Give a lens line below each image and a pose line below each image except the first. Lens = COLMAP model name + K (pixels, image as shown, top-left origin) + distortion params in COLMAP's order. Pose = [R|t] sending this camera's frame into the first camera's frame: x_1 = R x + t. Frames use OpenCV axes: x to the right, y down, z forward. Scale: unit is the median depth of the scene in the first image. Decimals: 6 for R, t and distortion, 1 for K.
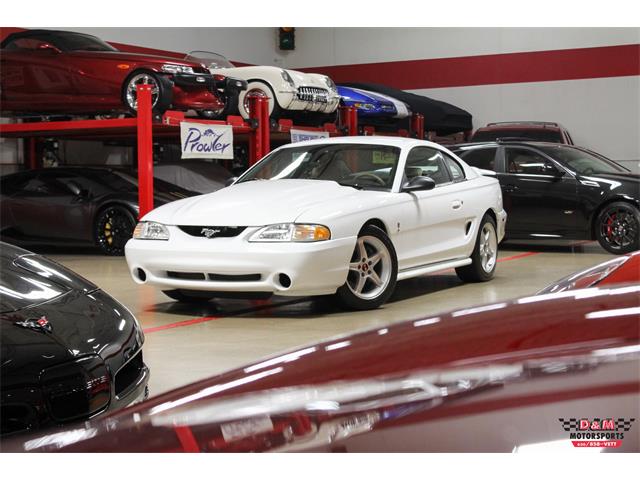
lens RADIAL K [[813.0, 0, 320.0], [0, 813.0, 240.0], [0, 0, 1]] dist [-0.034370, -0.032436]
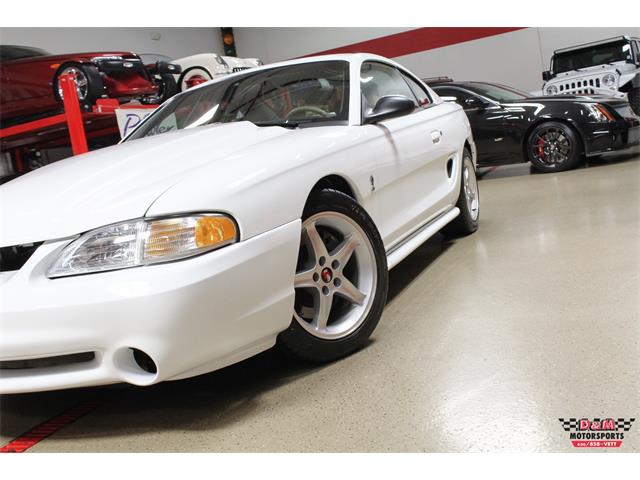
lens RADIAL K [[591.8, 0, 303.5], [0, 591.8, 224.4], [0, 0, 1]] dist [-0.086383, -0.000082]
pose [[0.986984, -0.157332, 0.033306, 0.026537], [0.155321, 0.986265, 0.056182, -0.015573], [-0.041688, -0.050278, 0.997865, 0.497198]]
